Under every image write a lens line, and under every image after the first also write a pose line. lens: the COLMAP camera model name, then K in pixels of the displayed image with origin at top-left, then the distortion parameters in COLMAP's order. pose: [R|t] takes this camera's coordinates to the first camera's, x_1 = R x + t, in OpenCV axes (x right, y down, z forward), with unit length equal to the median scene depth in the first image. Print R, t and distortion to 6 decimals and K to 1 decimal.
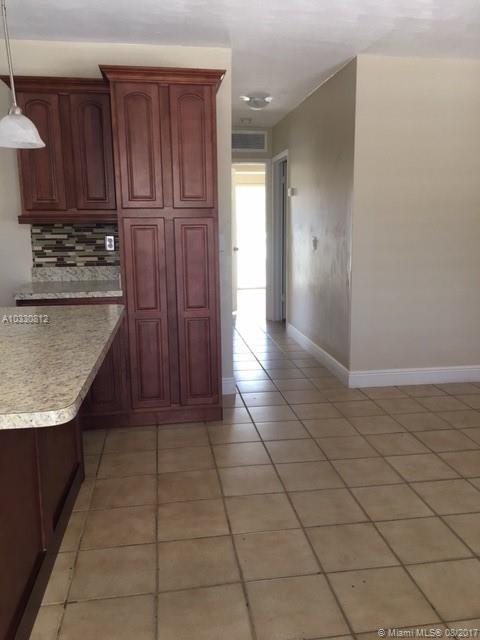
lens RADIAL K [[543.1, 0, 244.9], [0, 543.1, 317.5], [0, 0, 1]] dist [0.042851, -0.020933]
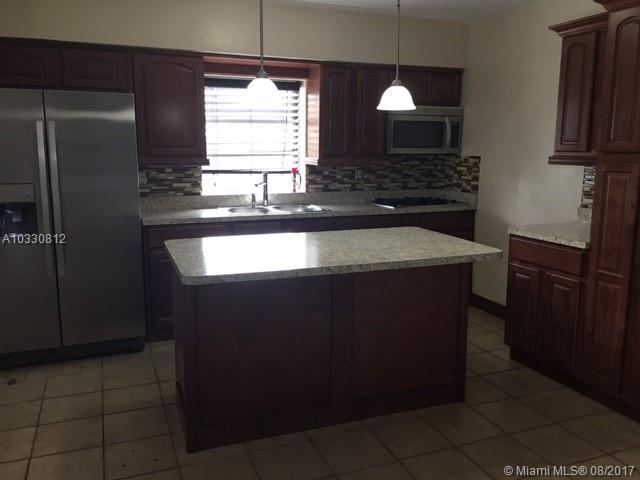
lens RADIAL K [[545.0, 0, 322.2], [0, 545.0, 237.4], [0, 0, 1]] dist [0.051236, -0.024657]
pose [[0.226215, 0.172693, -0.958647, 0.551215], [-0.175099, 0.975337, 0.134381, -0.104999], [0.958210, 0.137459, 0.250875, 0.353996]]
